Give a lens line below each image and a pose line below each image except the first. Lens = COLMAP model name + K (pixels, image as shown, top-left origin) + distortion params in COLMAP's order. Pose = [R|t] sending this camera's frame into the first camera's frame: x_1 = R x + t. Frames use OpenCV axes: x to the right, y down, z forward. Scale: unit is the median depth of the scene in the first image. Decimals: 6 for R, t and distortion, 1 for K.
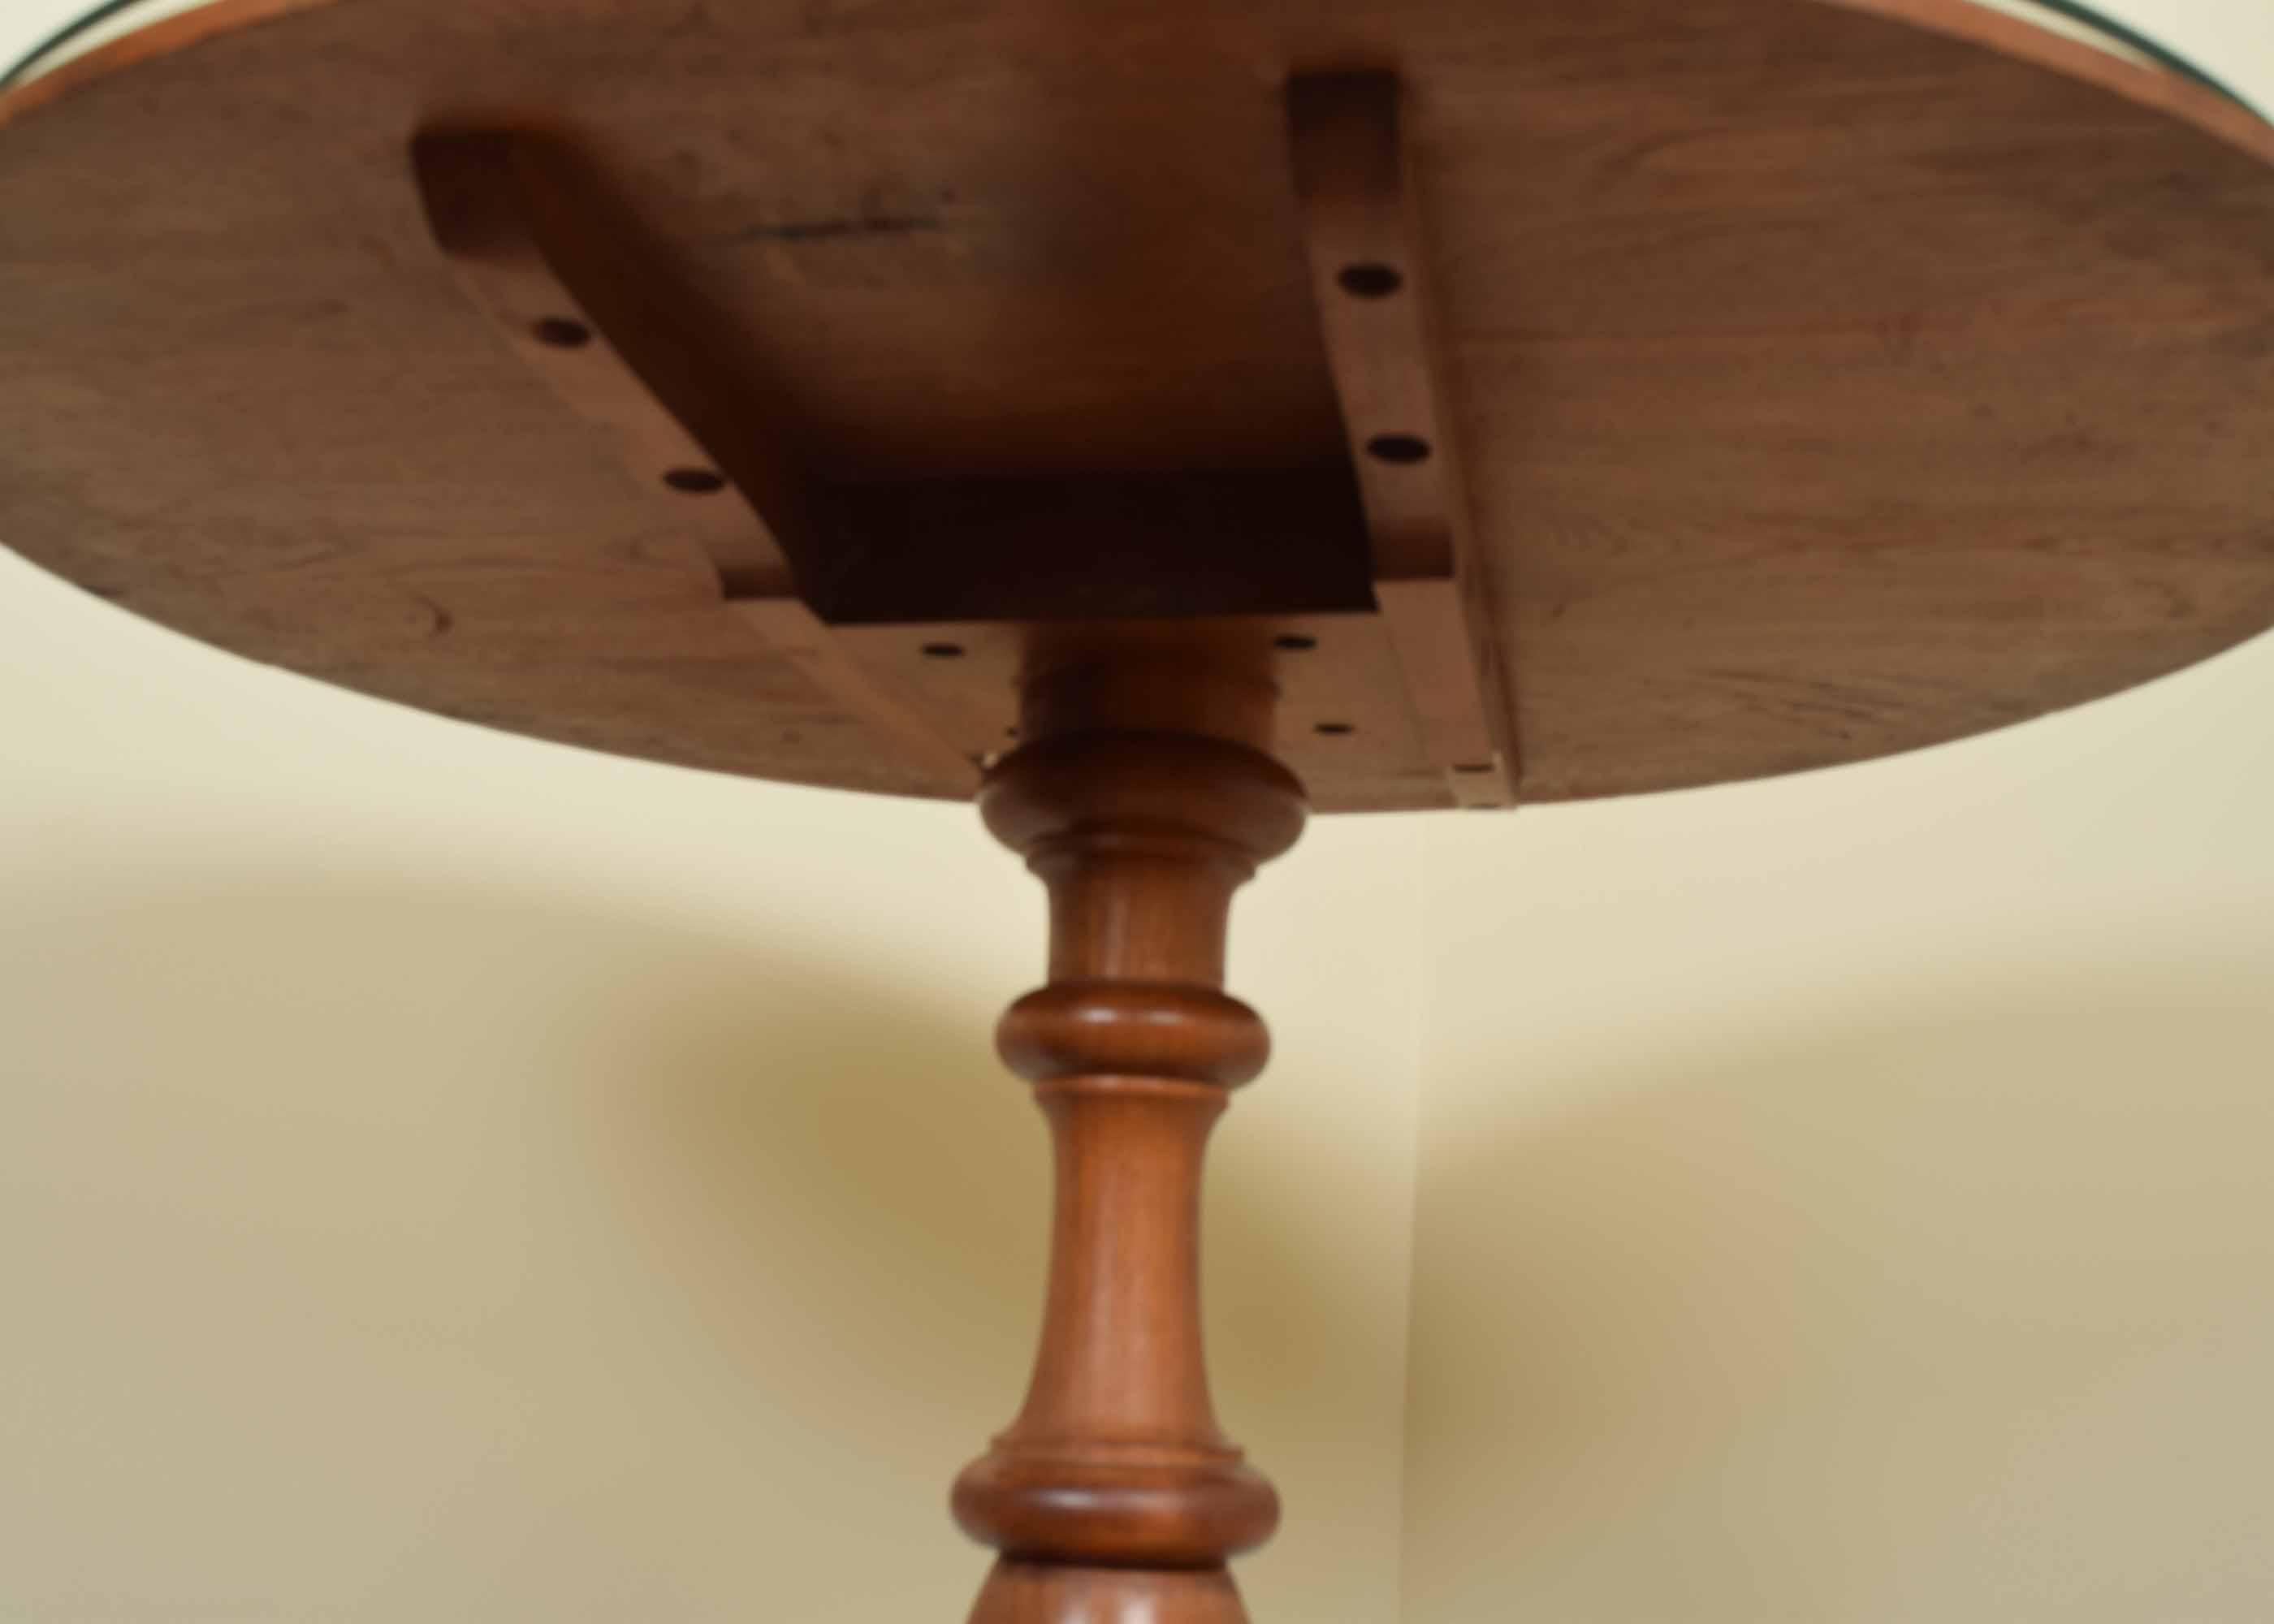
lens RADIAL K [[2686.6, 0, 1137.0], [0, 2686.6, 812.0], [0, 0, 1]] dist [-0.032002, -0.022153]
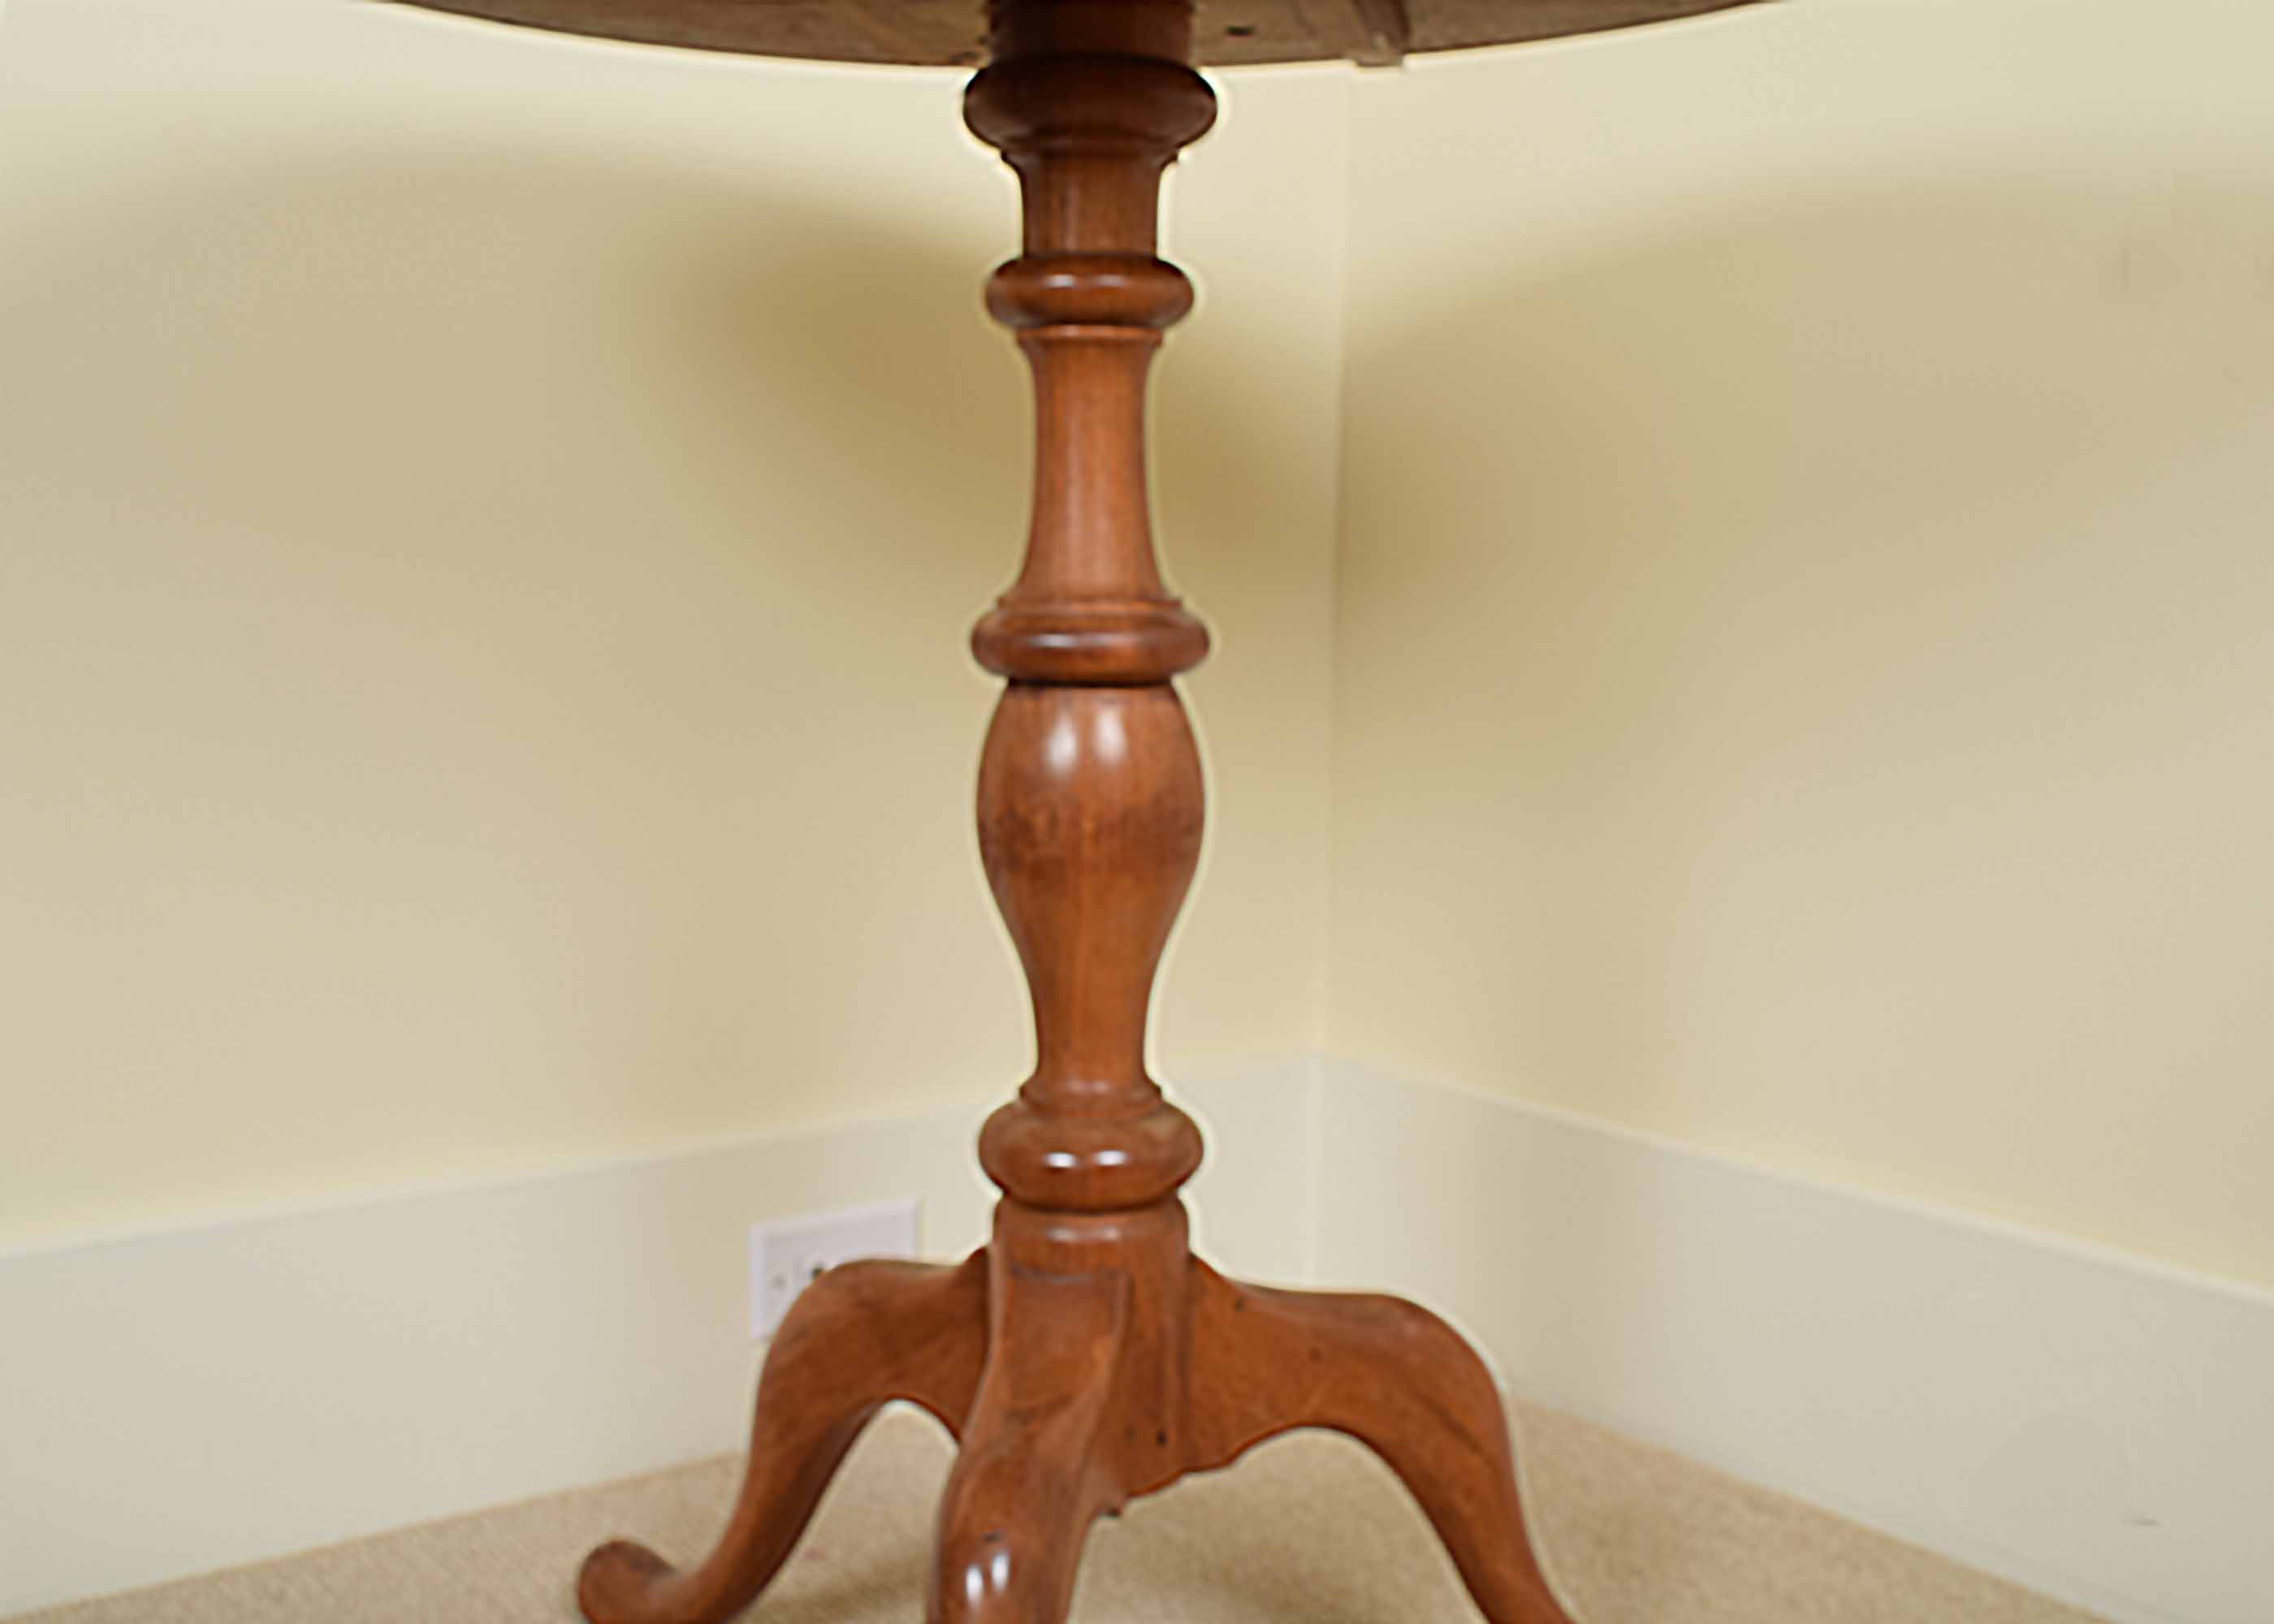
lens RADIAL K [[2686.6, 0, 1137.0], [0, 2686.6, 812.0], [0, 0, 1]] dist [-0.032002, -0.022153]
pose [[0.999235, -0.039073, 0.001502, 0.010330], [0.036675, 0.949849, 0.310551, -0.082191], [-0.013561, -0.310258, 0.950556, -0.321185]]
